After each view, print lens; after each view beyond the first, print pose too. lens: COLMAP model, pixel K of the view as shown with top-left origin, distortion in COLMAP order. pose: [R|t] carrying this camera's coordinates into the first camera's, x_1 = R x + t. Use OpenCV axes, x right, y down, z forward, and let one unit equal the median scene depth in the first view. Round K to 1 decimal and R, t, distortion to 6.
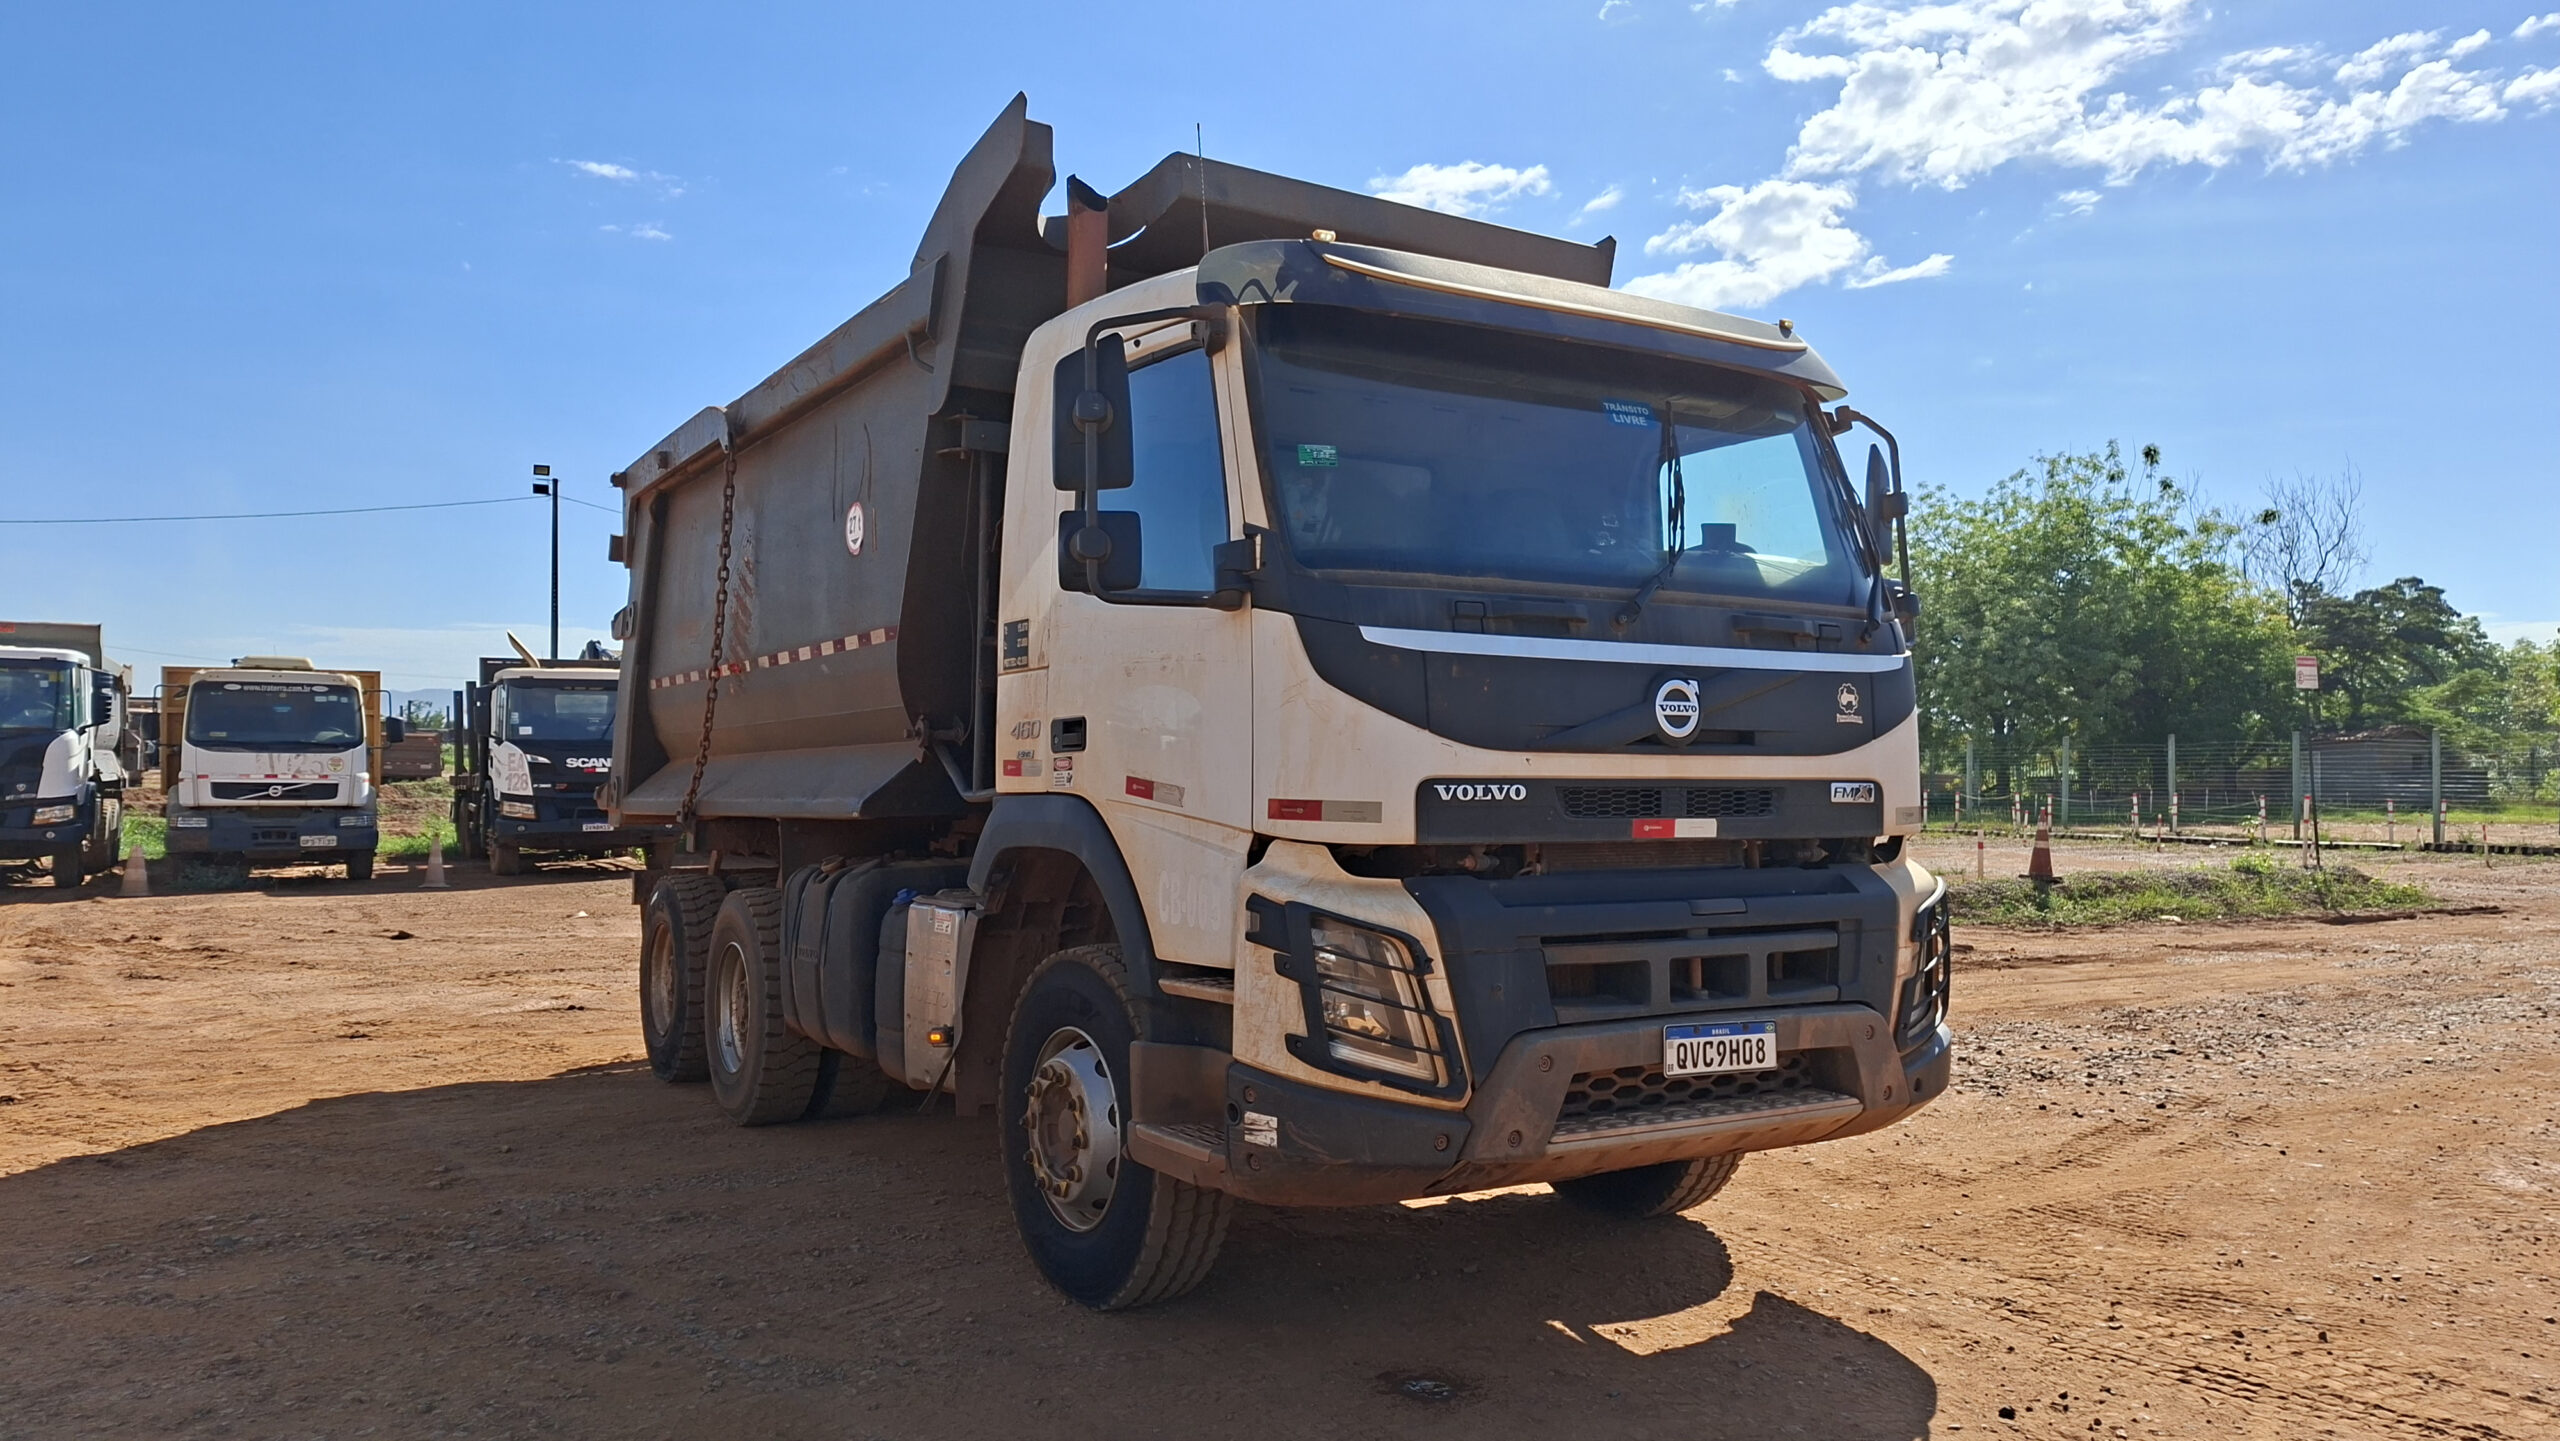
lens RADIAL K [[1837.9, 0, 1308.0], [0, 1837.9, 719.0], [0, 0, 1]] dist [0.006917, 0.001308]
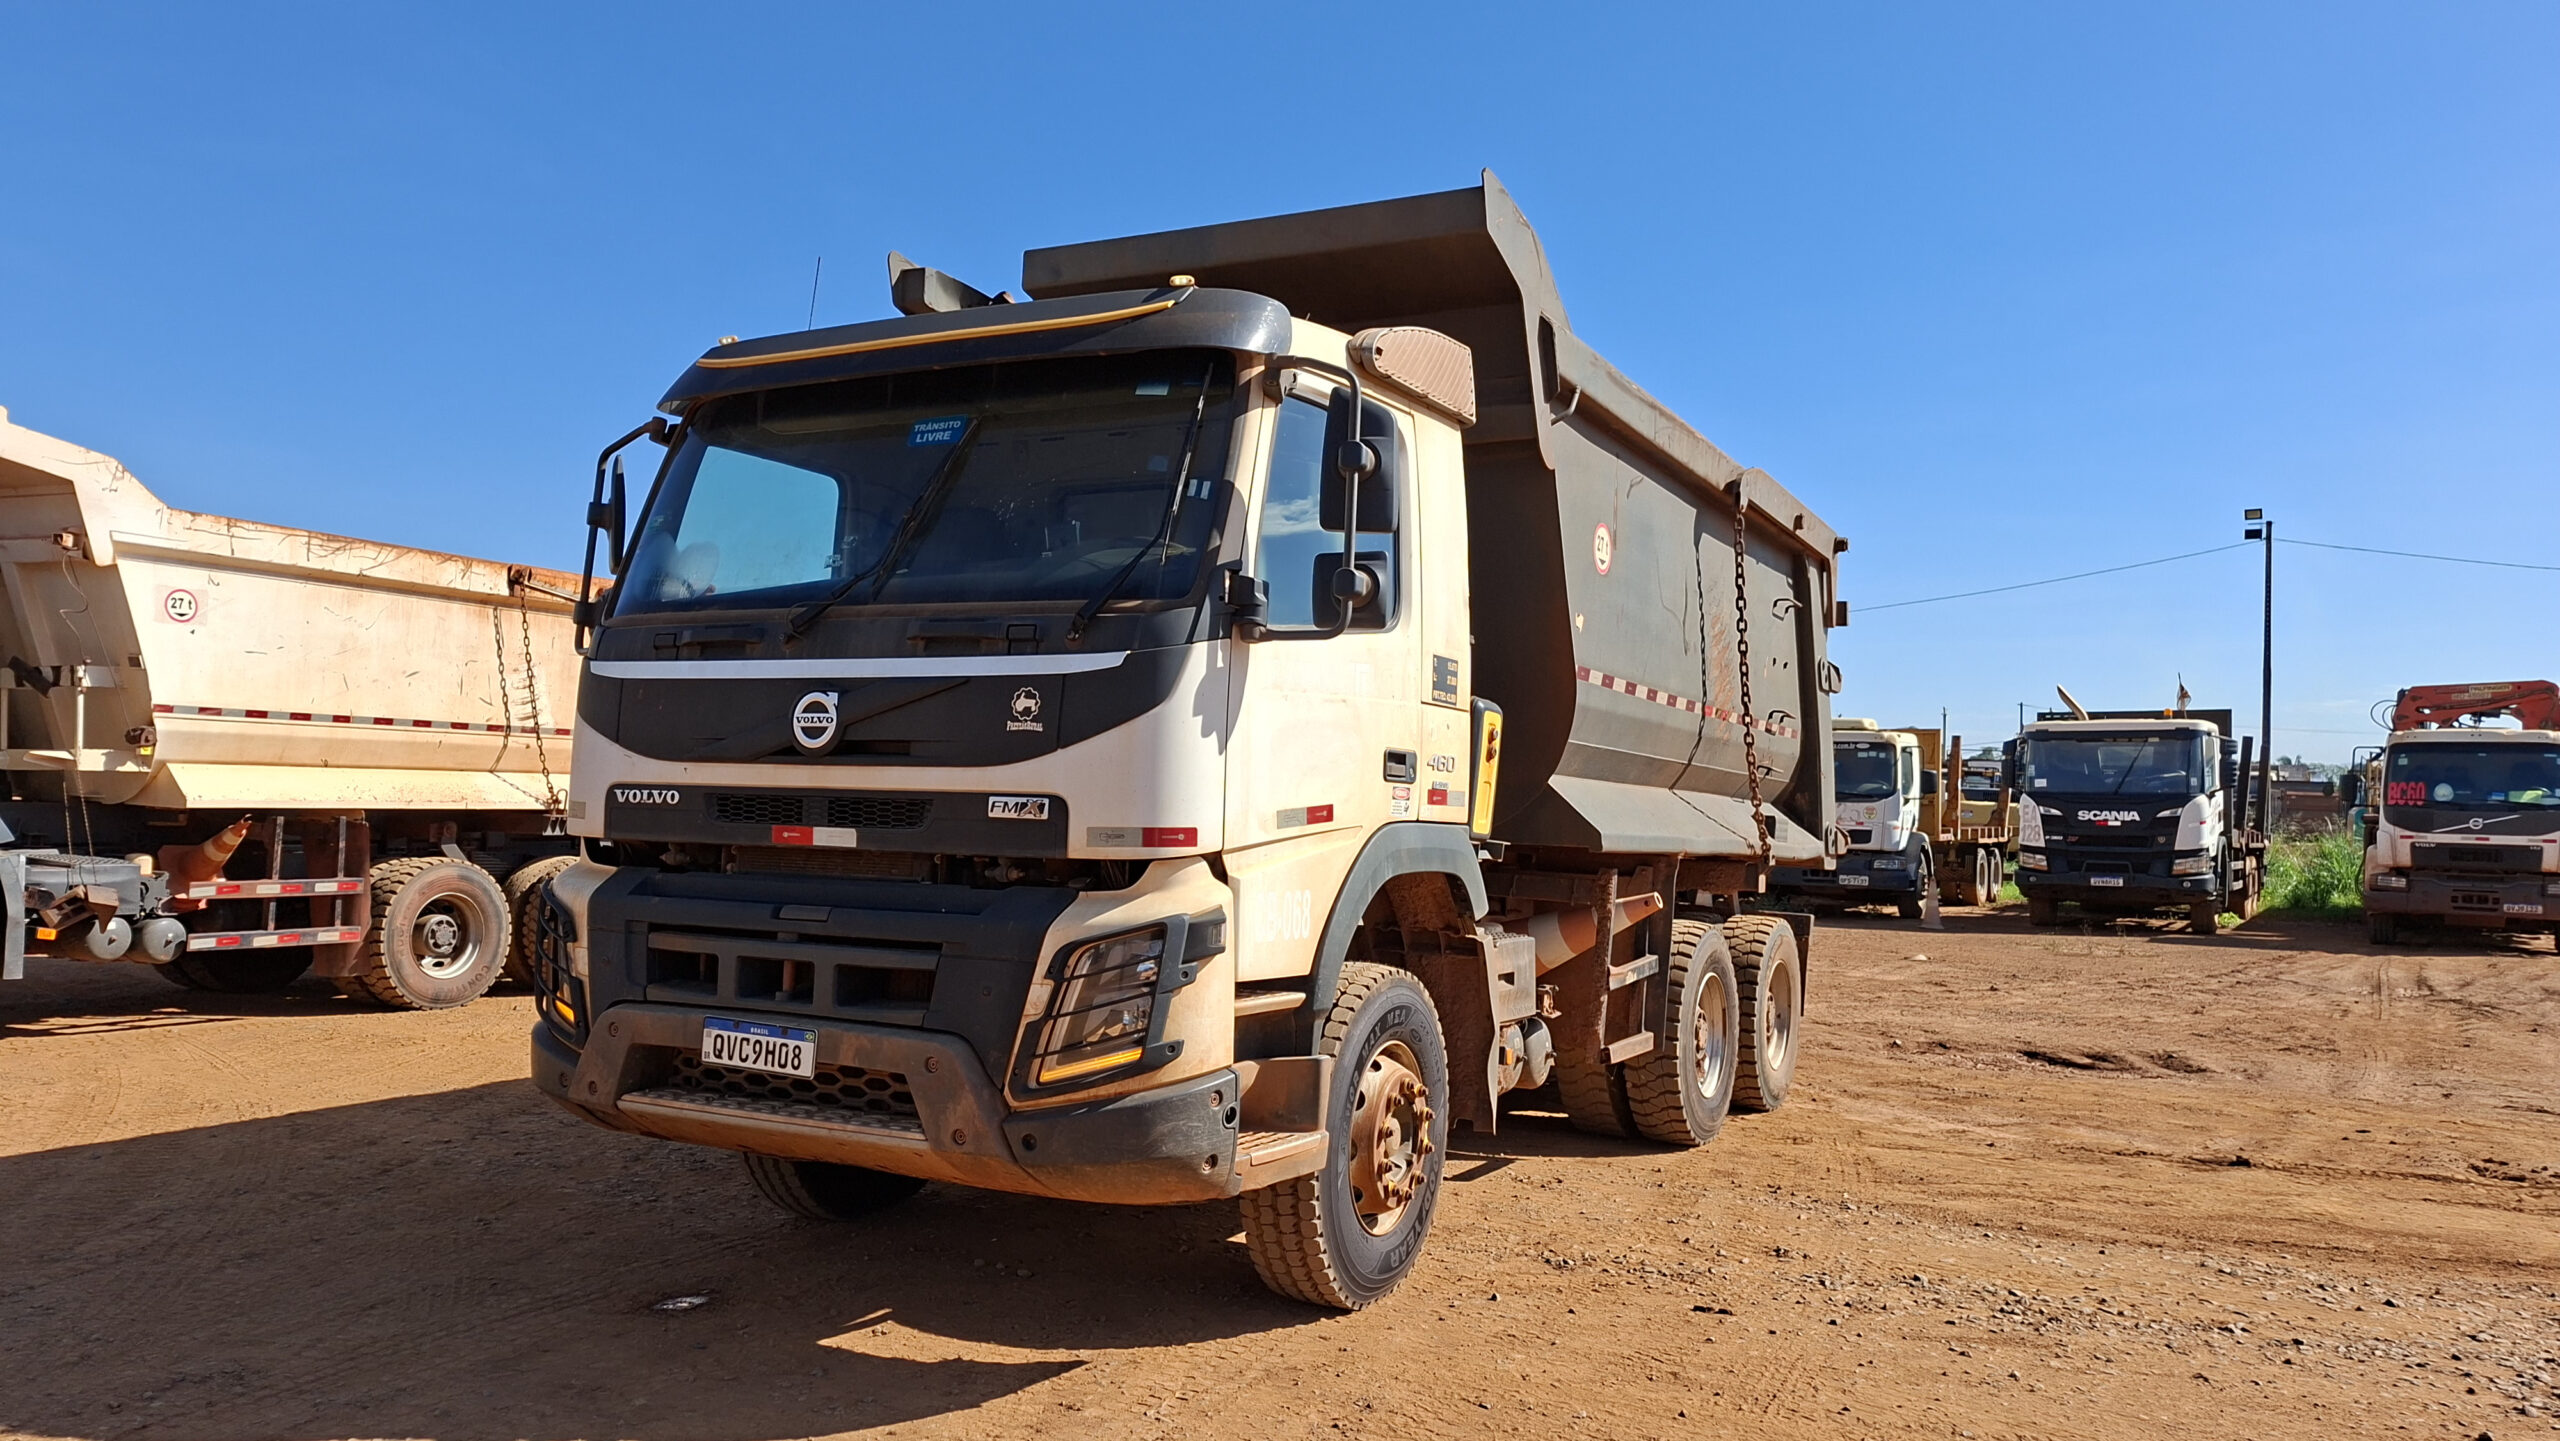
lens RADIAL K [[1776.3, 0, 1277.1], [0, 1776.3, 784.0], [0, 0, 1]] dist [0.078828, 0.000119]
pose [[0.515770, -0.000520, -0.856727, 1.194133], [0.002095, 0.999998, 0.000654, 0.030105], [0.856725, -0.002132, 0.515770, 0.705577]]
